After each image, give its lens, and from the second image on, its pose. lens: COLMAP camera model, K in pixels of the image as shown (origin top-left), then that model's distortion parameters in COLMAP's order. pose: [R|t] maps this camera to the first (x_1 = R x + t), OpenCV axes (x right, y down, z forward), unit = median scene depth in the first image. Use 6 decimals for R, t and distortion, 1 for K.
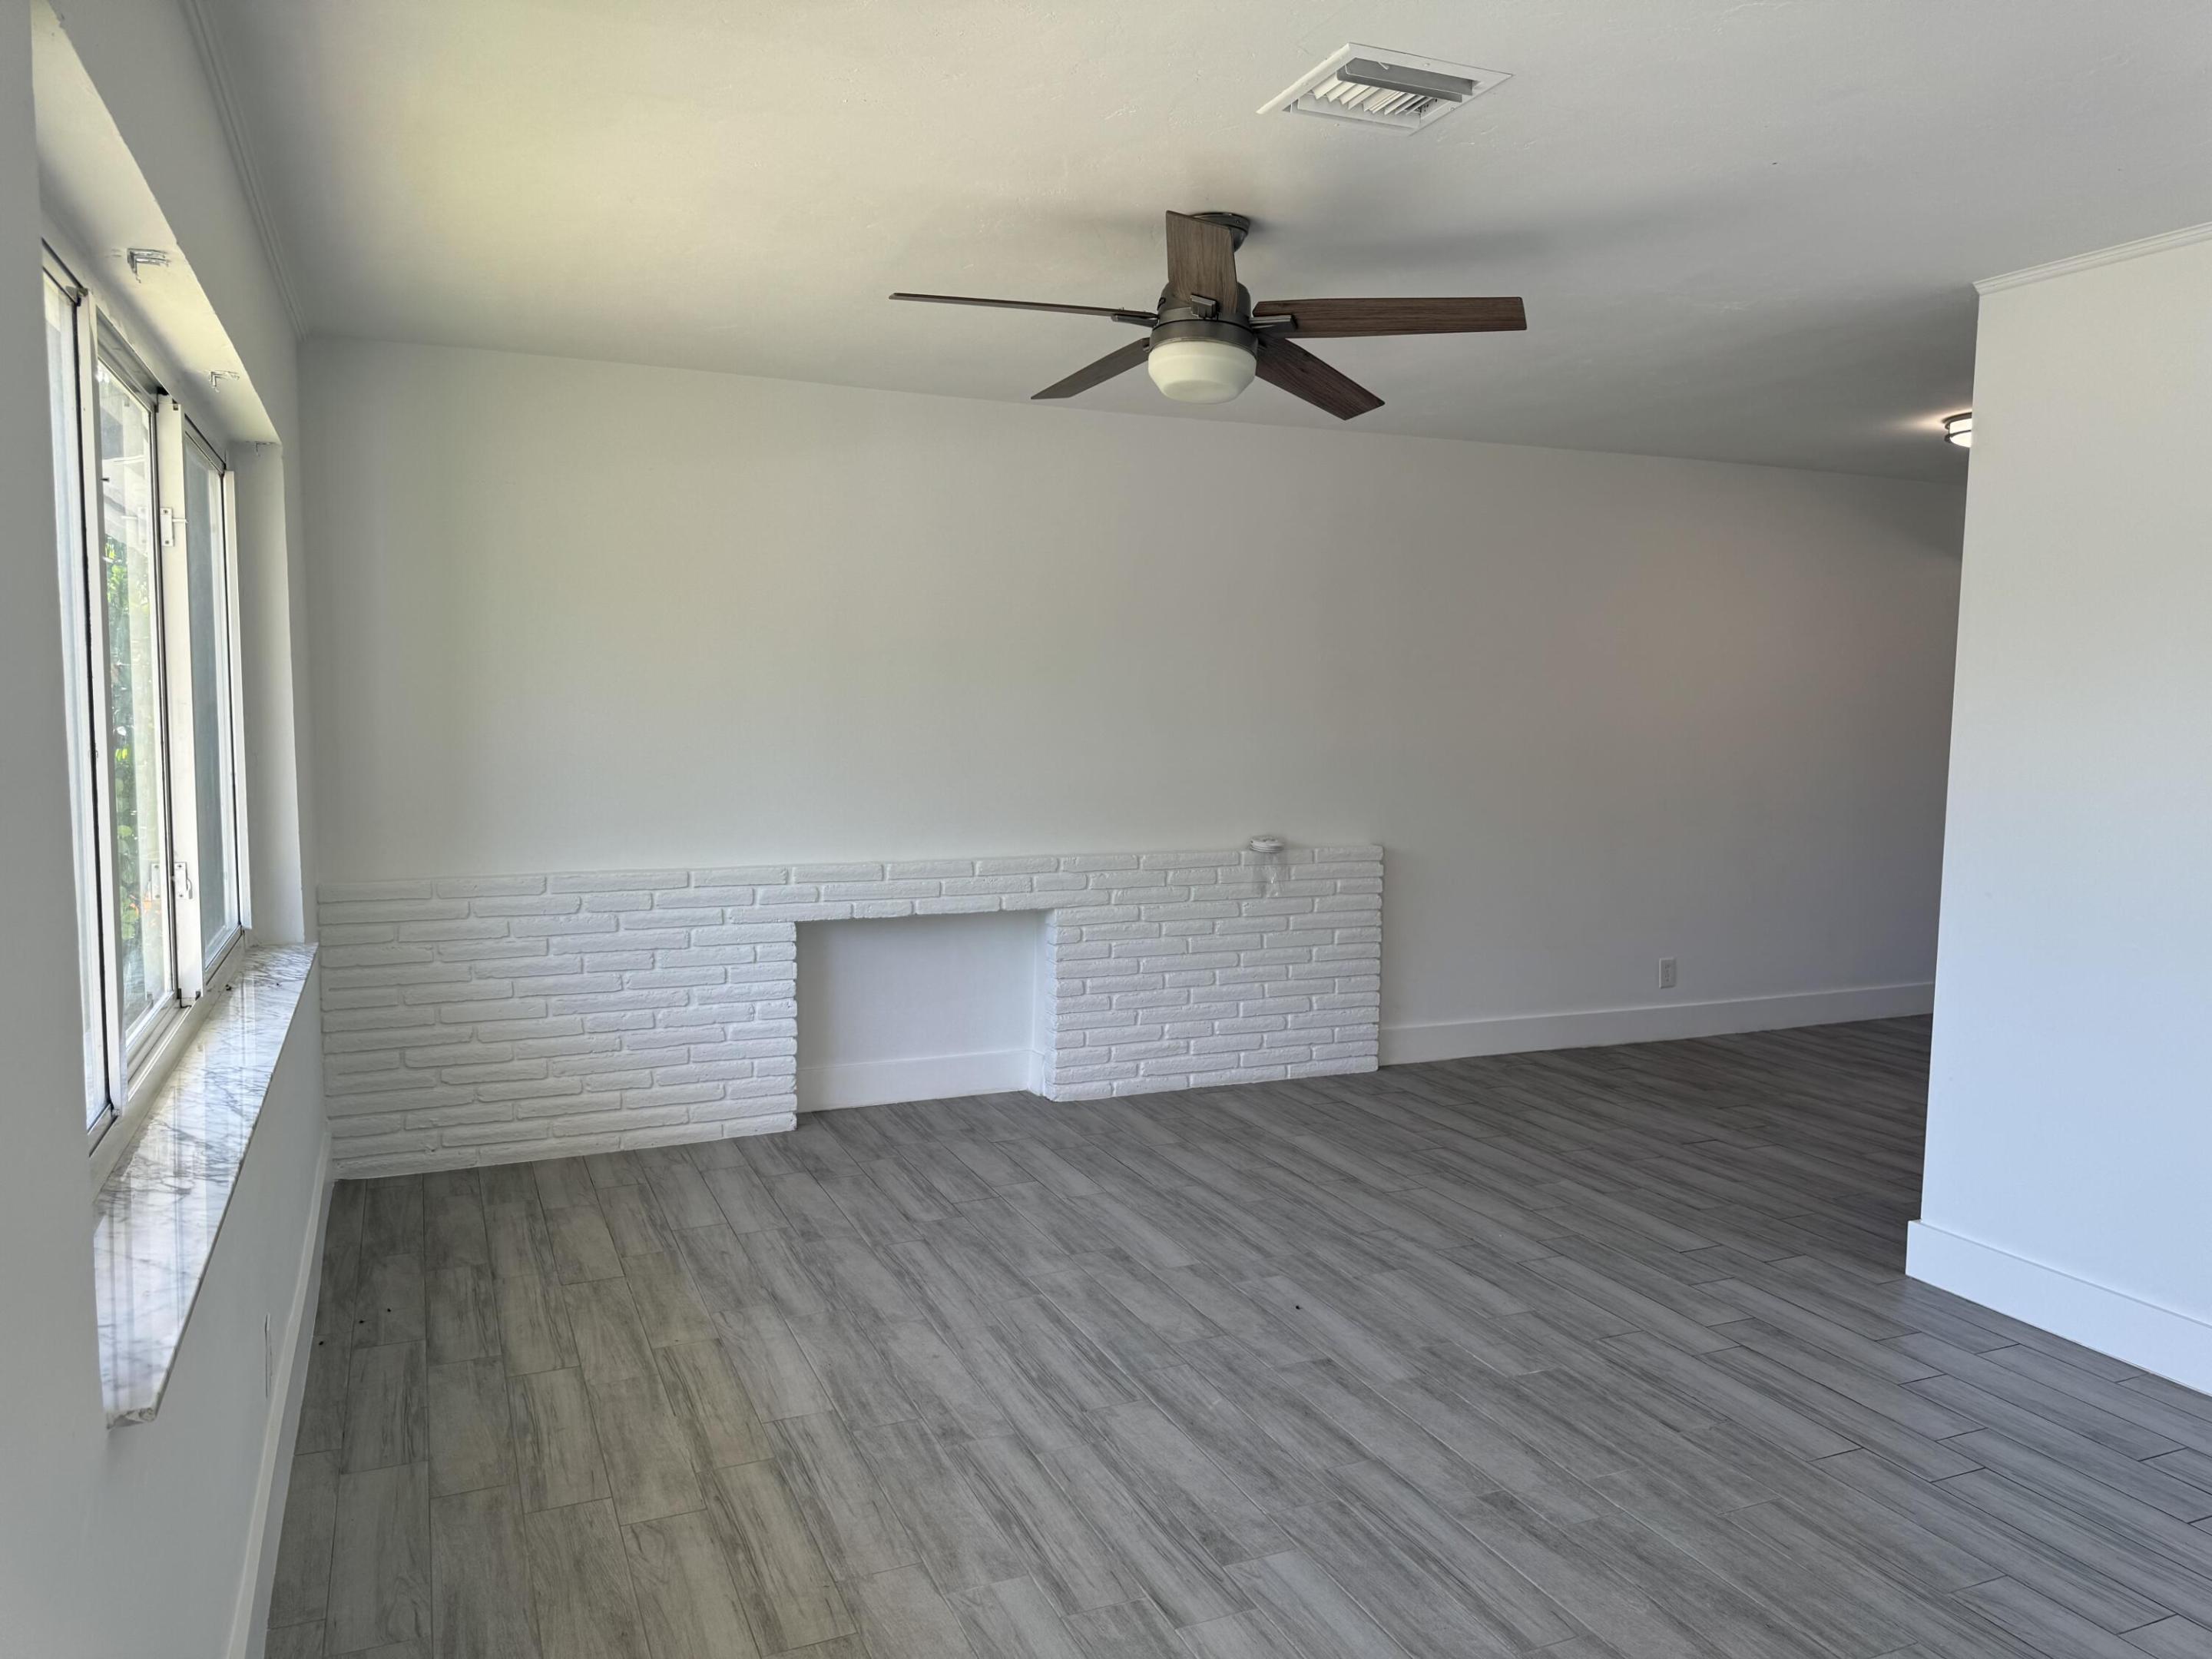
lens RADIAL K [[1546.7, 0, 1094.9], [0, 1546.7, 827.4], [0, 0, 1]] dist [0.068800, -0.044611]
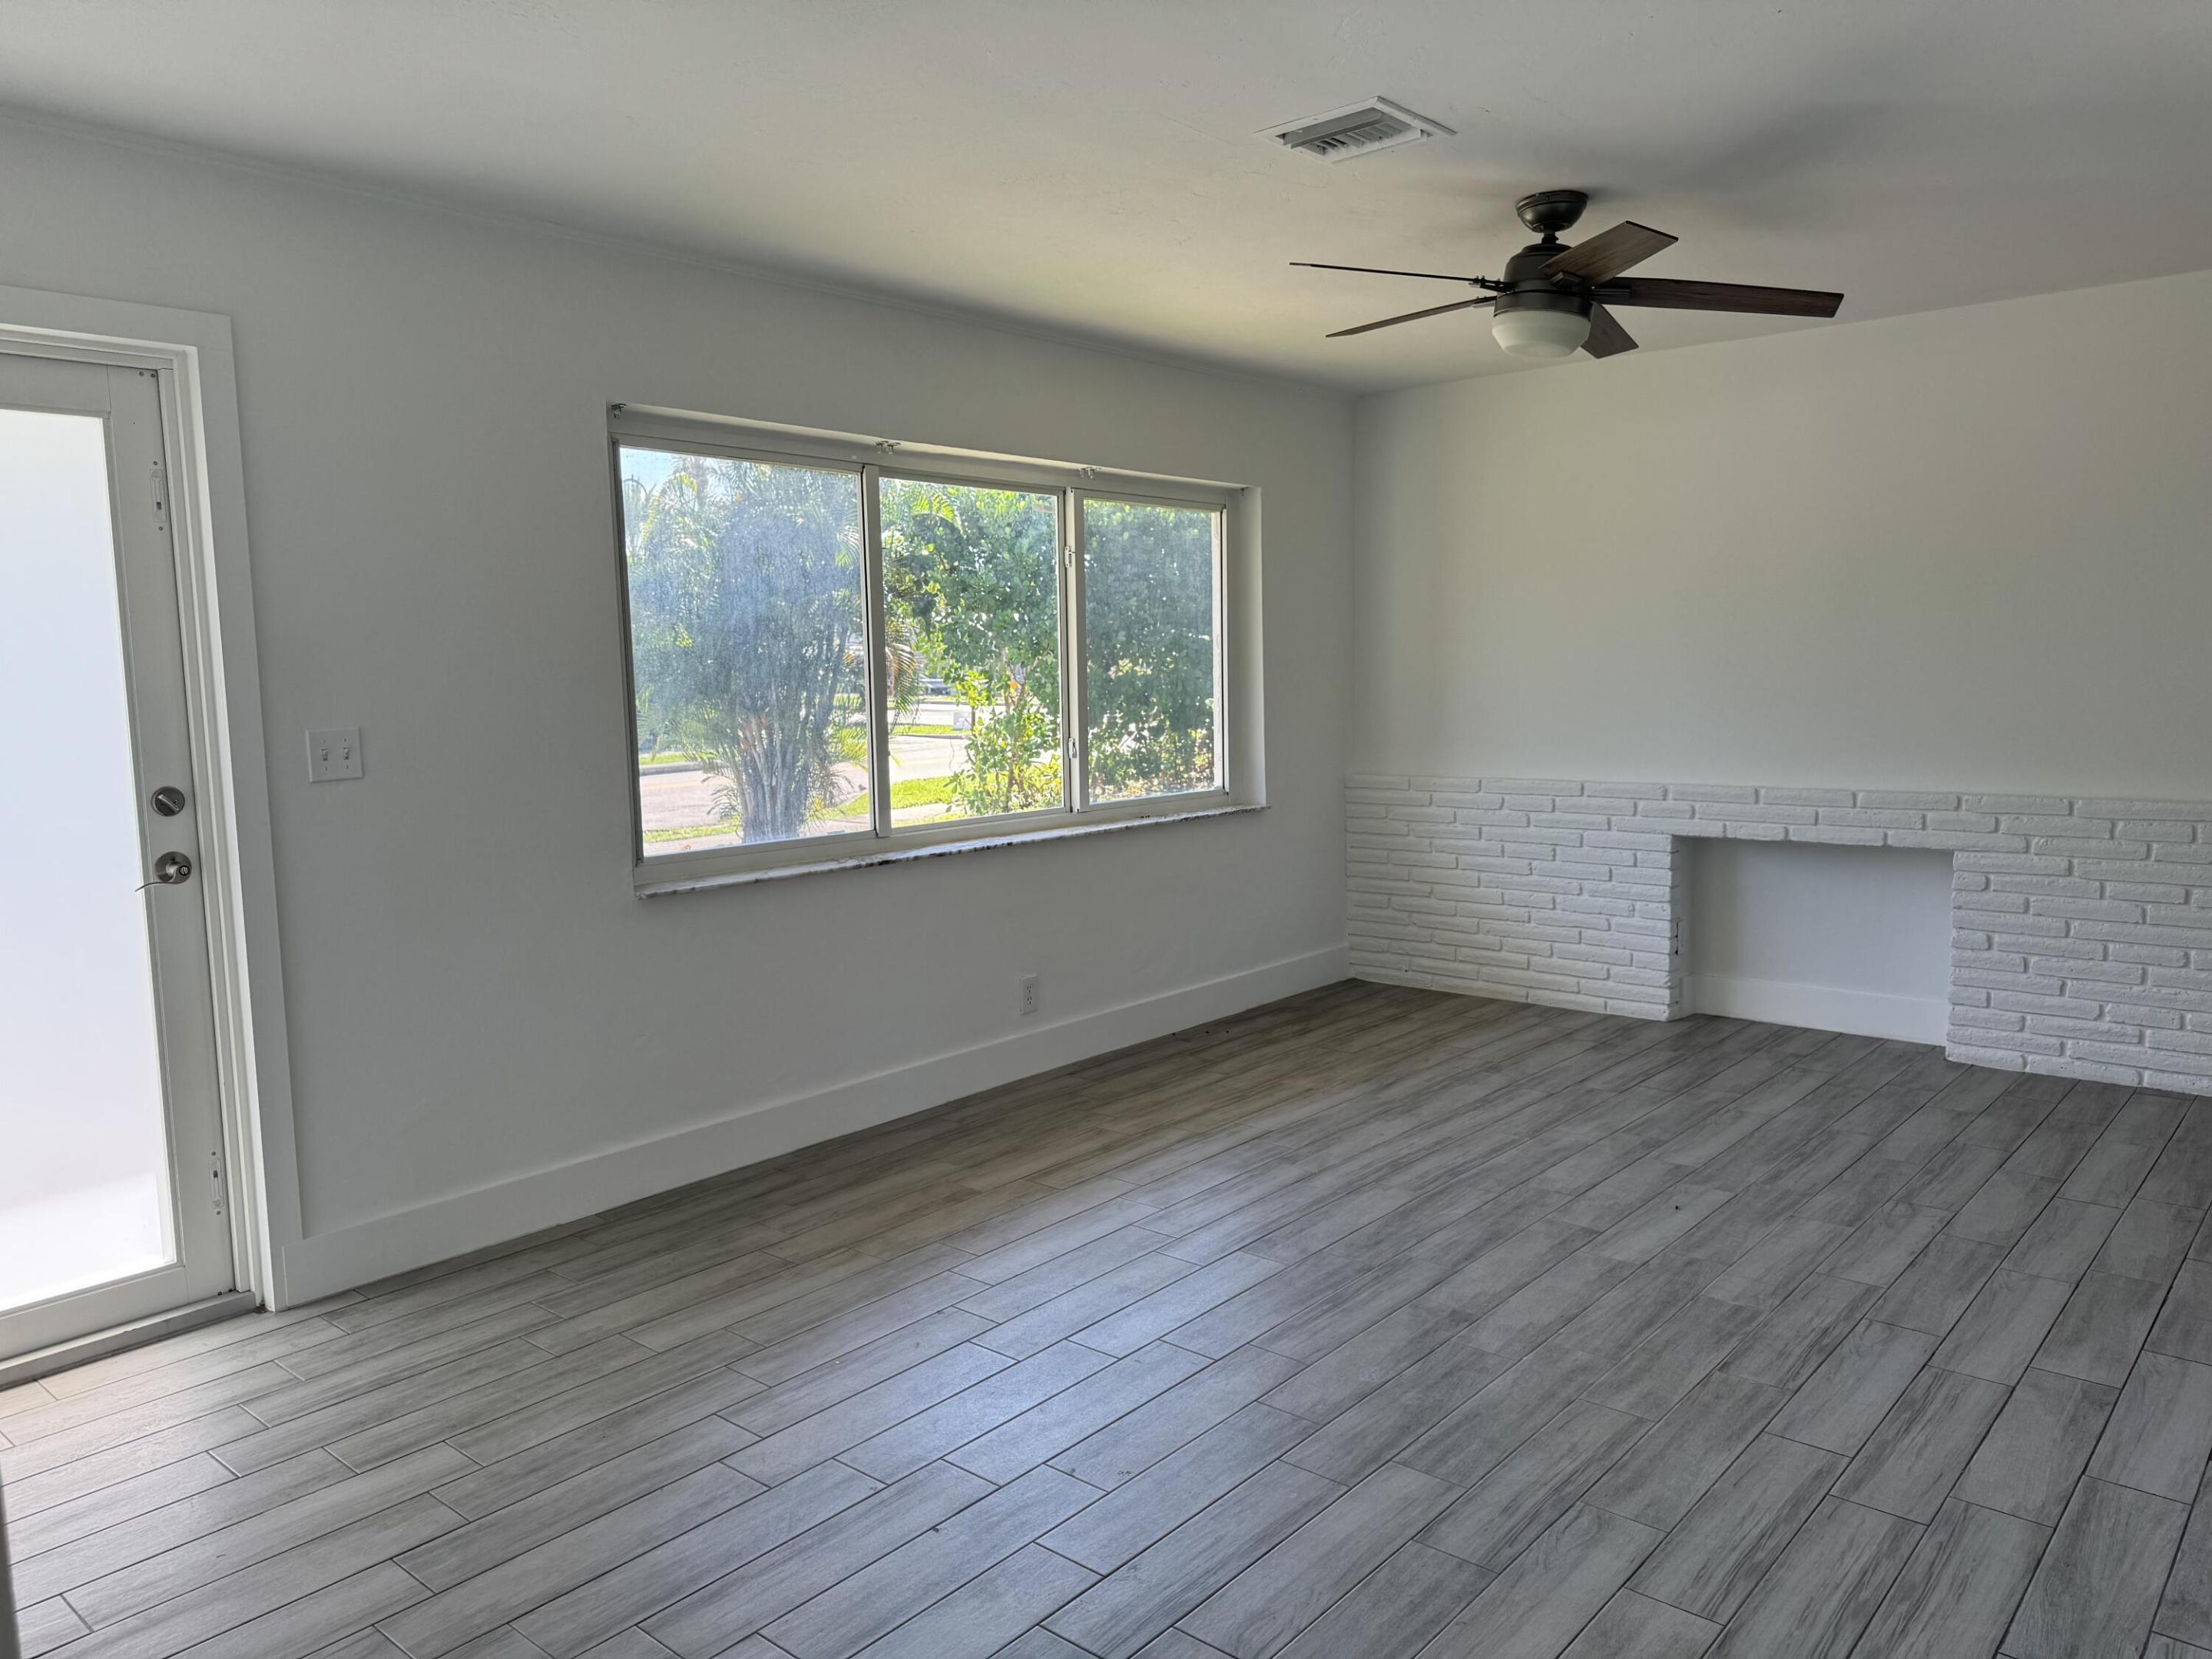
lens RADIAL K [[1546.7, 0, 1121.8], [0, 1546.7, 816.4], [0, 0, 1]] dist [0.068800, -0.044611]
pose [[0.436582, 0.067742, -0.897111, 0.824941], [-0.055061, 0.997304, 0.048512, 0.019301], [0.897978, 0.028216, 0.439135, 0.196220]]
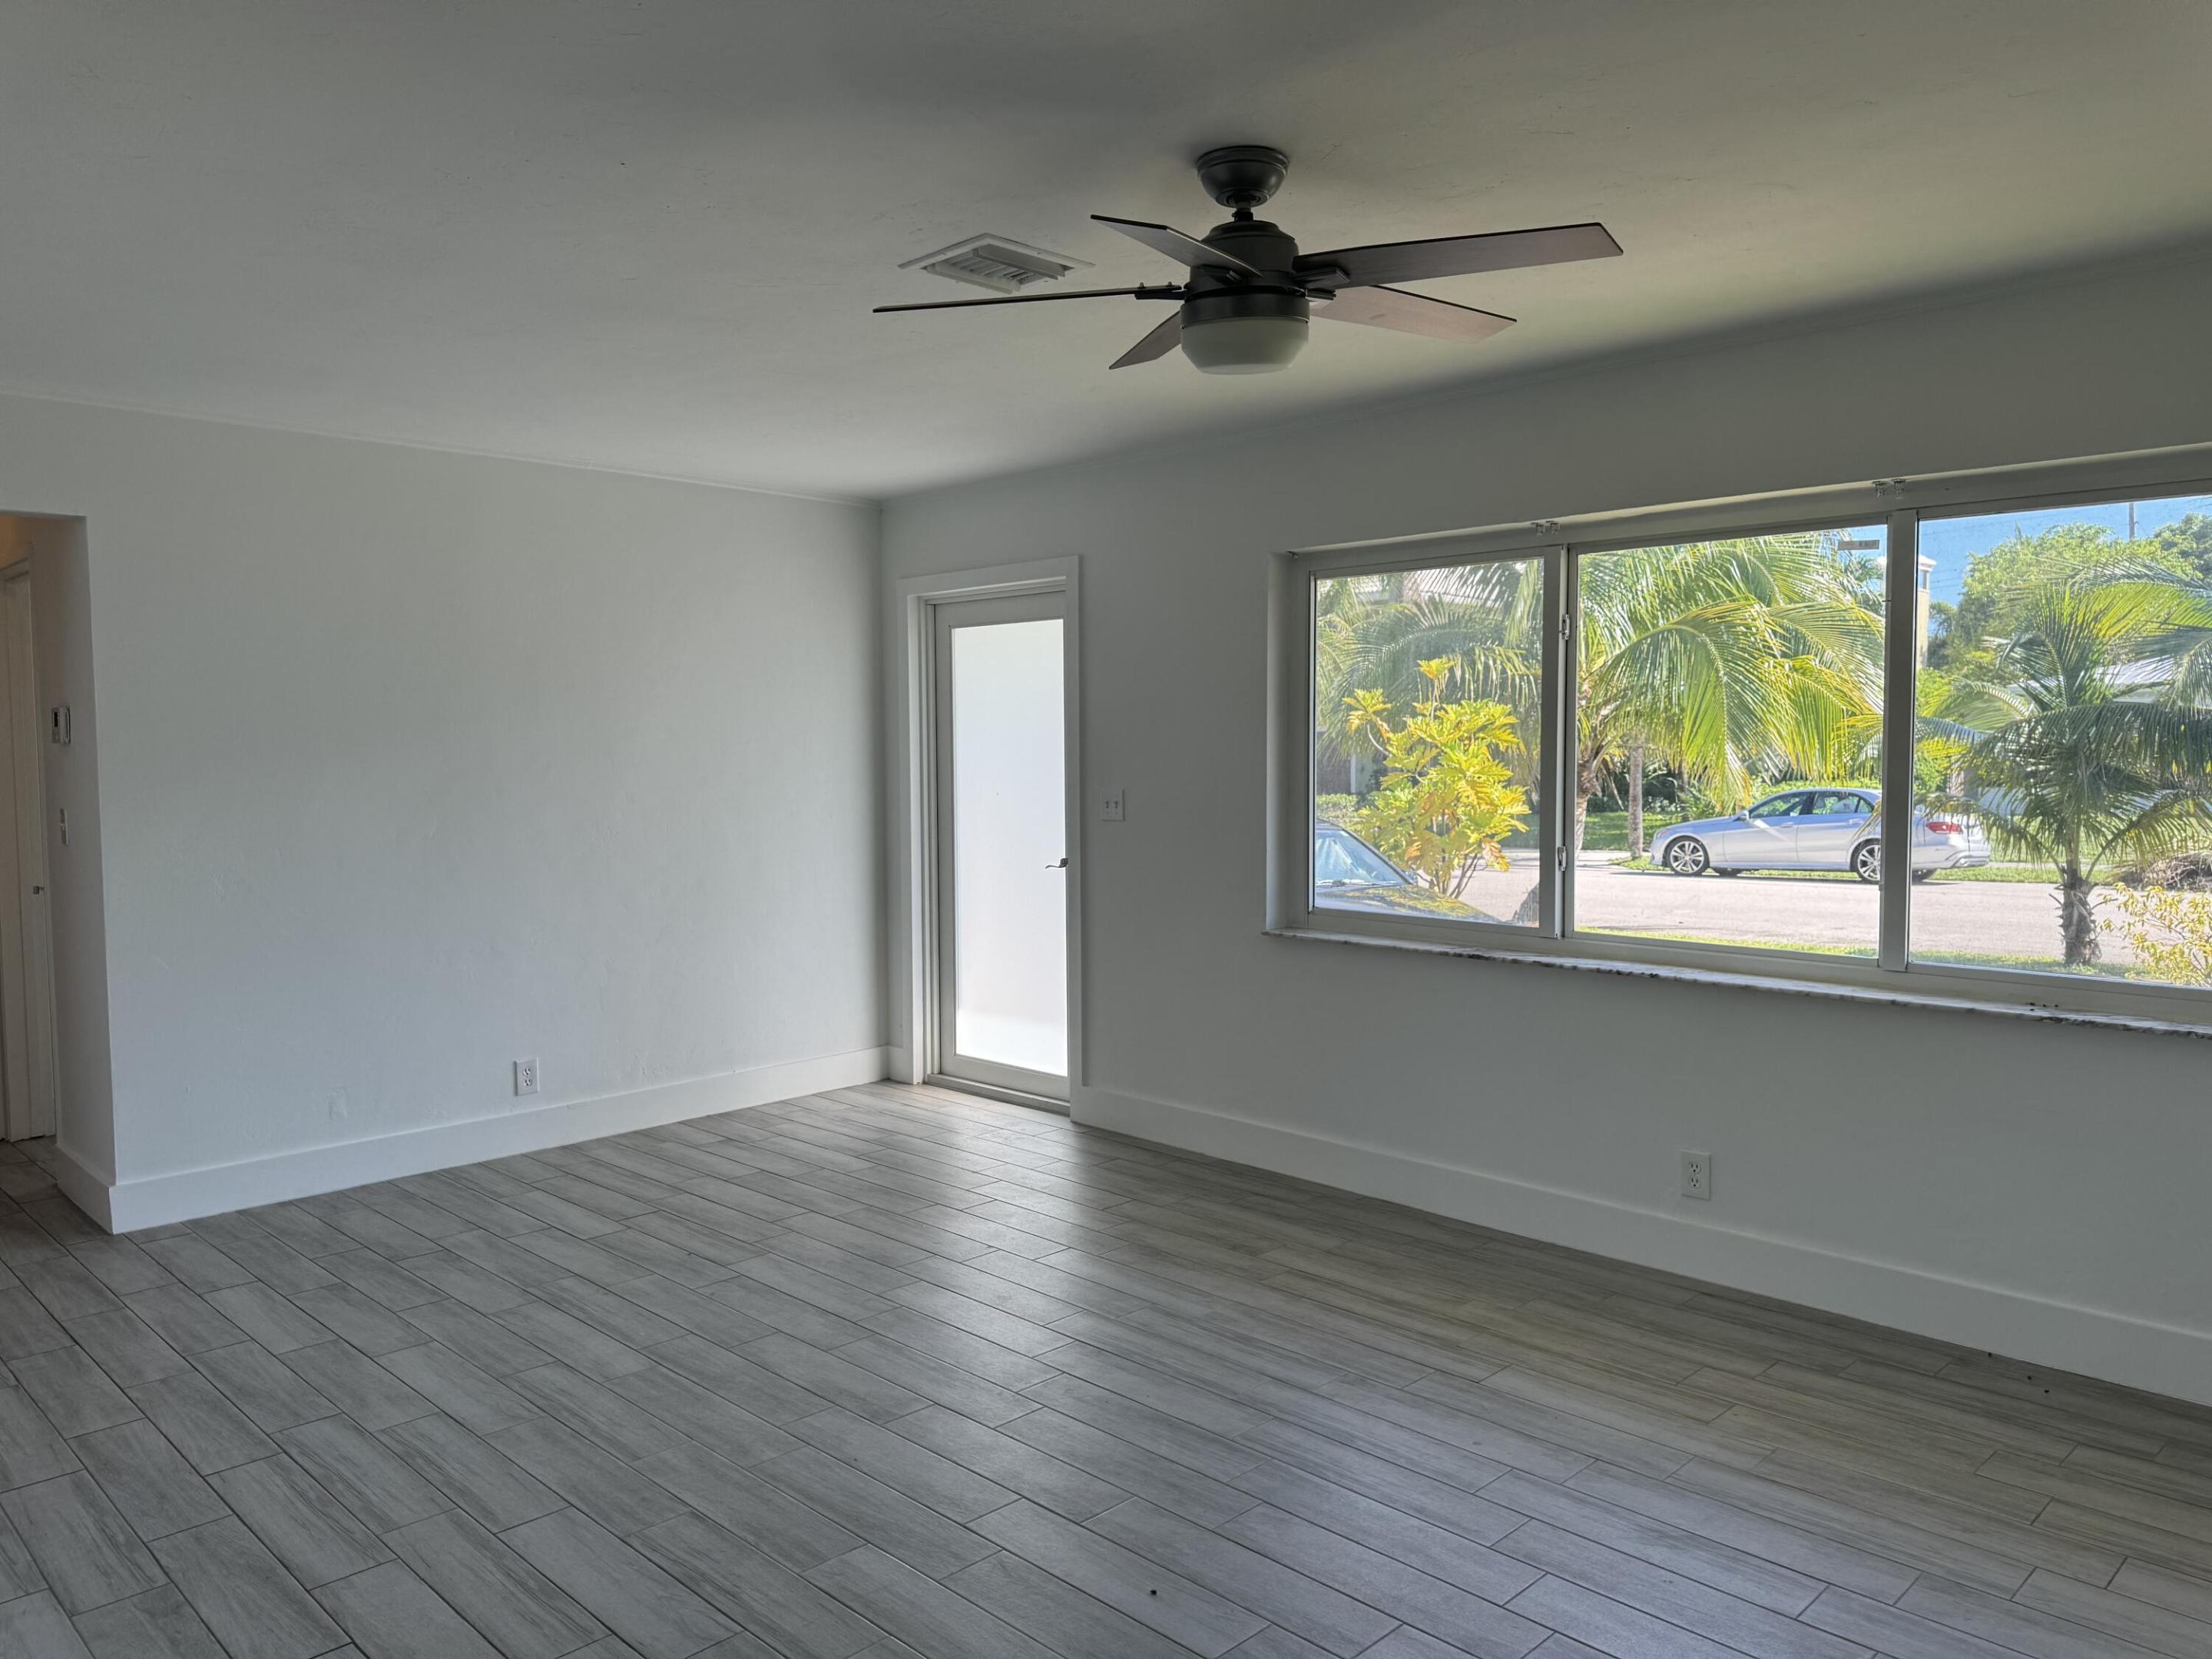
lens RADIAL K [[1546.7, 0, 1091.5], [0, 1546.7, 813.9], [0, 0, 1]] dist [0.068800, -0.044611]
pose [[-0.931261, 0.010532, -0.364200, 0.383263], [-0.038079, 0.991295, 0.126036, -0.118093], [0.362357, 0.131241, -0.922753, 1.490911]]
